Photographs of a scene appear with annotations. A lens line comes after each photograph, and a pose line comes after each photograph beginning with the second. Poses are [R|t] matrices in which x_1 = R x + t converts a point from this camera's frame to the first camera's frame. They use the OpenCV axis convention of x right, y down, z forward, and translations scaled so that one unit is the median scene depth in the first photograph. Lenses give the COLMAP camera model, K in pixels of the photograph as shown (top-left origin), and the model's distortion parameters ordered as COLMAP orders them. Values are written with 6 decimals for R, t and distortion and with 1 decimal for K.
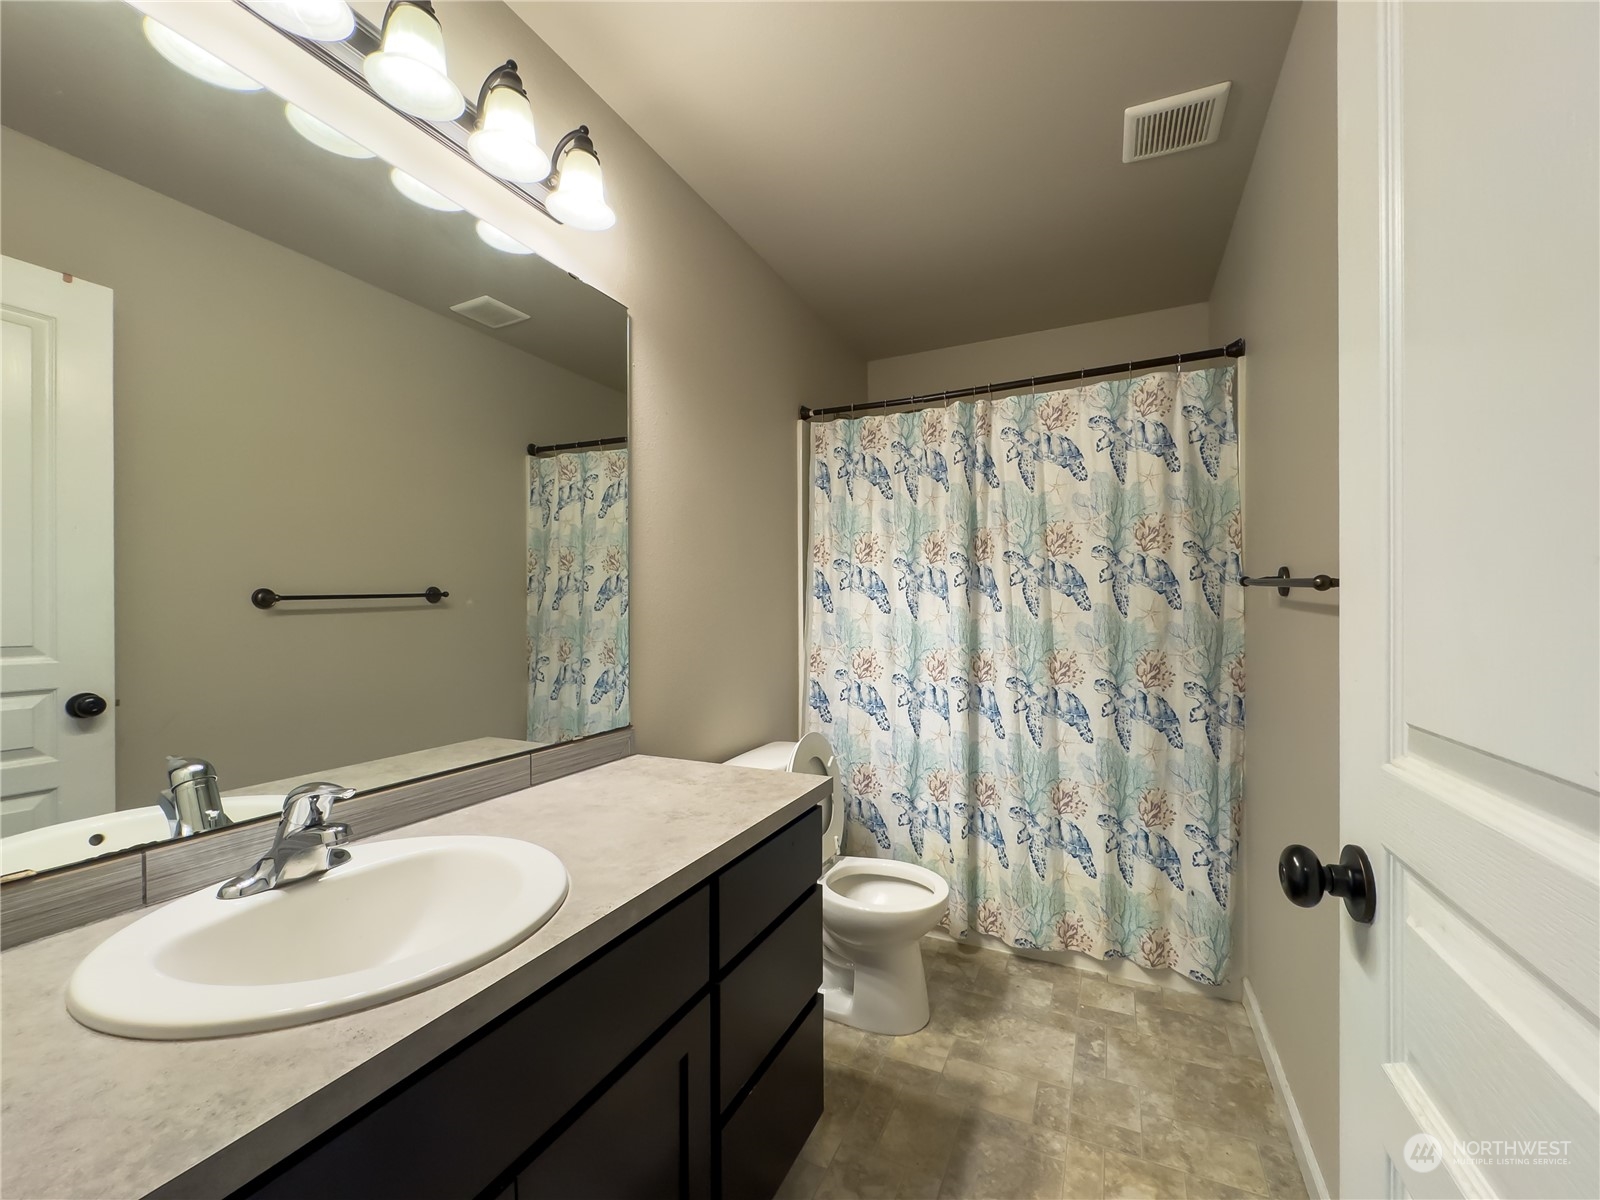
lens RADIAL K [[643.2, 0, 828.2], [0, 643.2, 598.6], [0, 0, 1]] dist [-0.004715, -0.000377]
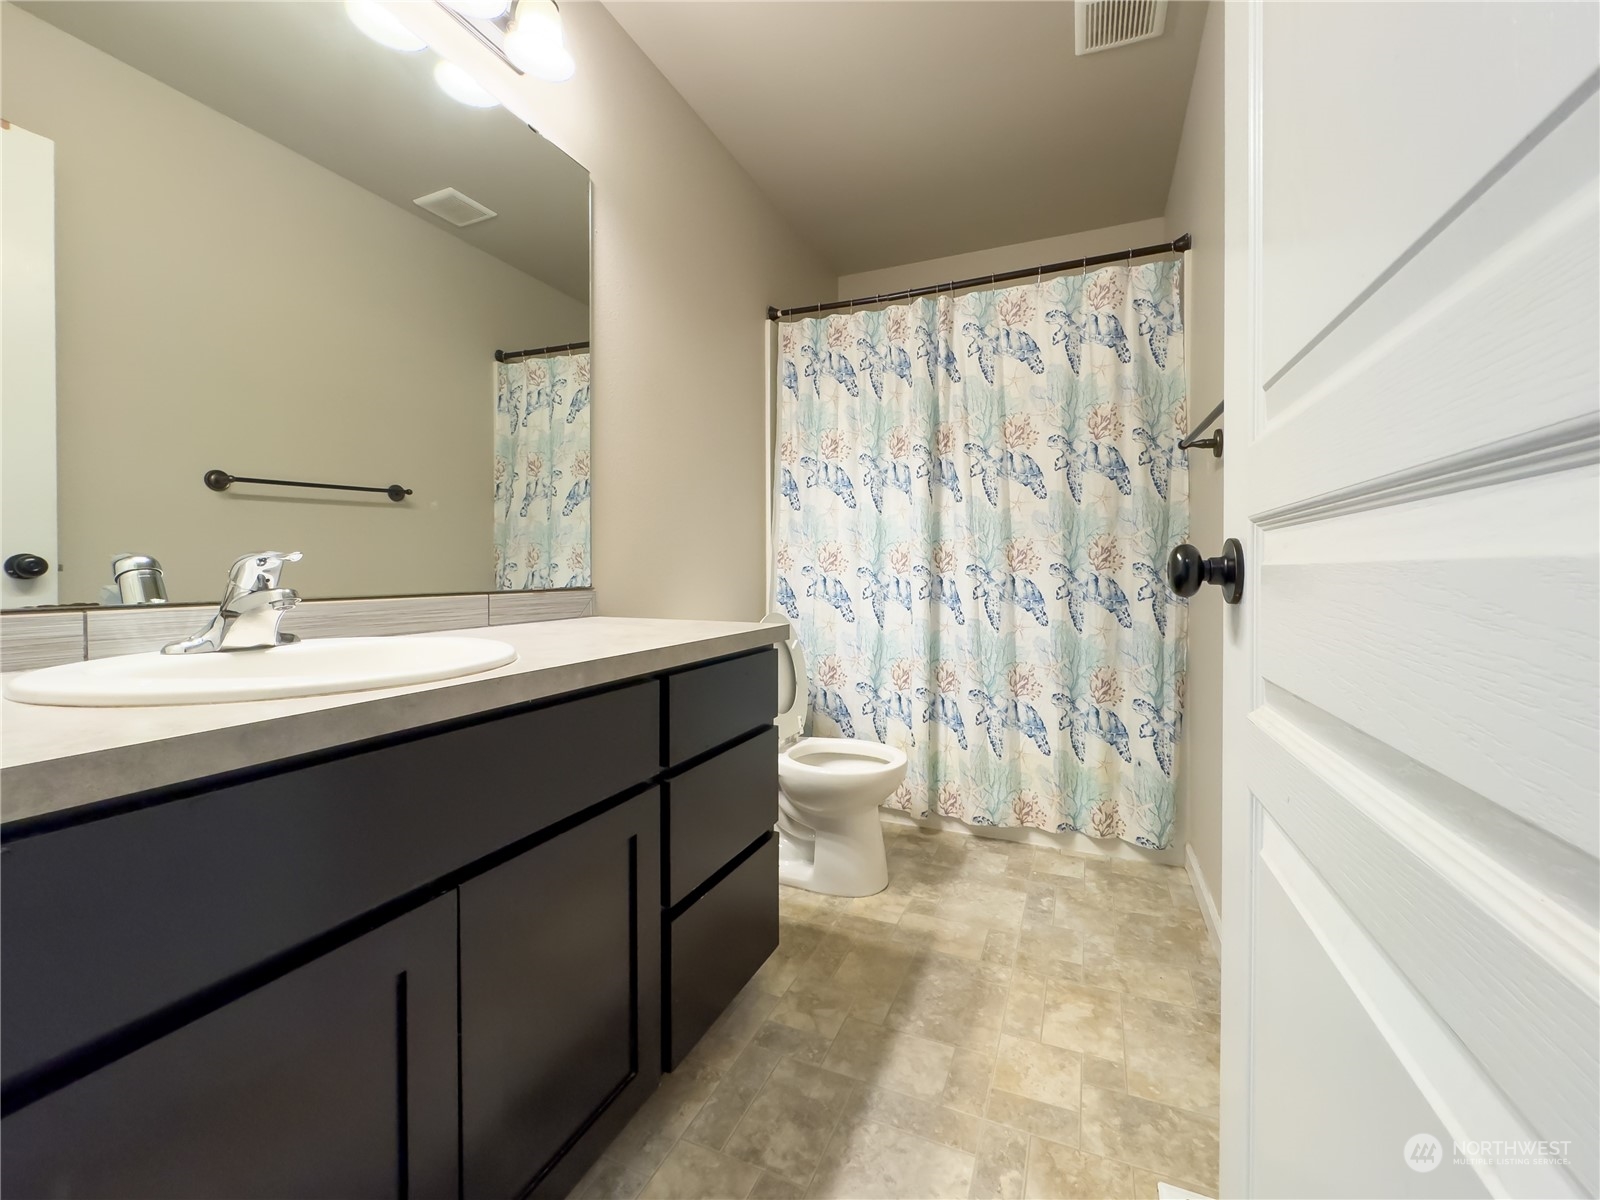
lens RADIAL K [[643.2, 0, 838.3], [0, 643.2, 566.4], [0, 0, 1]] dist [-0.004715, -0.000377]
pose [[0.999032, 0.003271, 0.043866, 0.027595], [-0.003565, 0.999972, 0.006616, 0.121822], [-0.043843, -0.006766, 0.999016, -0.022465]]
